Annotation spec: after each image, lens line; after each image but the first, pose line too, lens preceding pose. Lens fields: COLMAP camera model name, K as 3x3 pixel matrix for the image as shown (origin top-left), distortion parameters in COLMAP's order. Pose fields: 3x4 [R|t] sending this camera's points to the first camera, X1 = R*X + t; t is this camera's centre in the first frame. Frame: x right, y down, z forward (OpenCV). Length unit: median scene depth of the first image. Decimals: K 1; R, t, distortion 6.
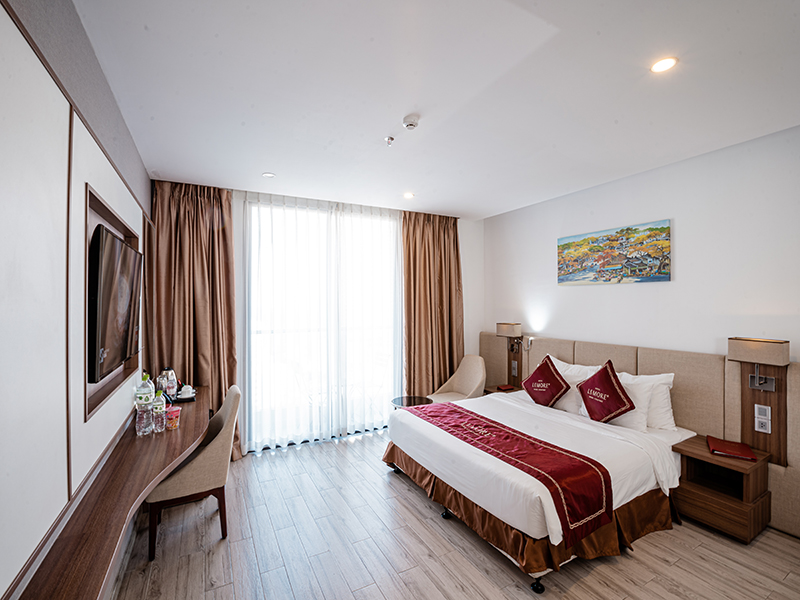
lens RADIAL K [[362.2, 0, 397.2], [0, 362.2, 303.1], [0, 0, 1]] dist [-0.057329, 0.017143]
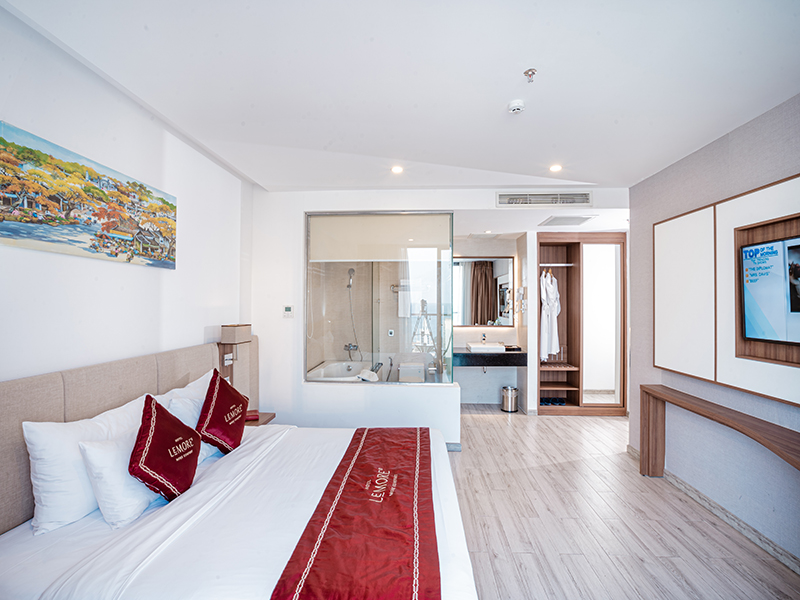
lens RADIAL K [[362.2, 0, 397.2], [0, 362.2, 303.1], [0, 0, 1]] dist [-0.057329, 0.017143]
pose [[-0.847571, 0.004627, 0.530662, -0.126209], [0.003371, 0.999989, -0.003334, 0.021076], [-0.530671, -0.001037, -0.847577, 1.287901]]
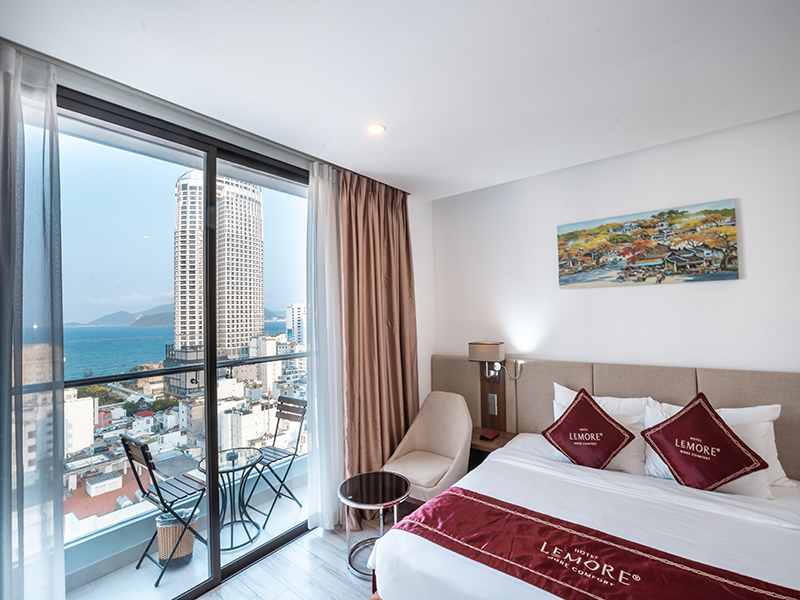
lens RADIAL K [[362.2, 0, 397.2], [0, 362.2, 303.1], [0, 0, 1]] dist [-0.057329, 0.017143]
pose [[0.918823, -0.009498, 0.394557, -0.179512], [0.024457, 0.999159, -0.032901, -0.004062], [-0.393912, 0.039880, 0.918282, 0.537756]]
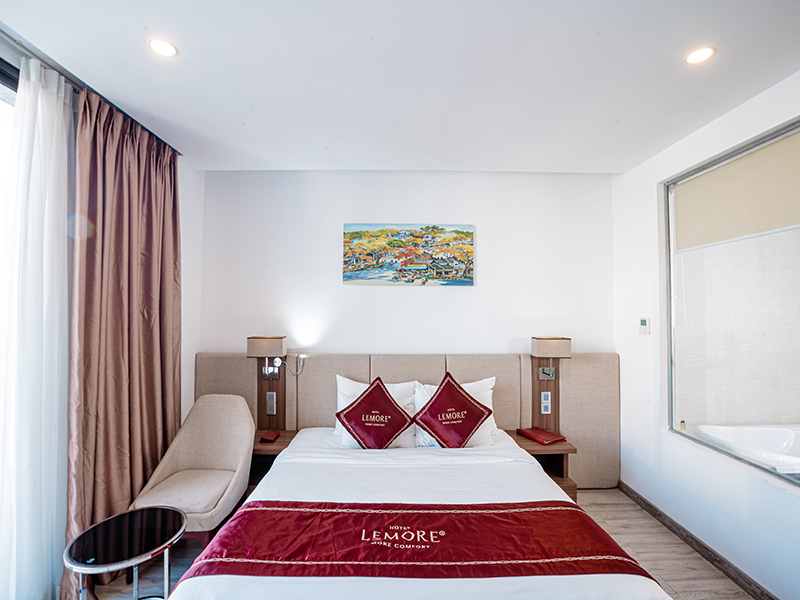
lens RADIAL K [[362.2, 0, 397.2], [0, 362.2, 303.1], [0, 0, 1]] dist [-0.057329, 0.017143]
pose [[0.460401, 0.023648, 0.887396, -0.220691], [-0.004645, 0.999696, -0.024231, 0.012094], [-0.887699, 0.007034, 0.460371, 0.639108]]
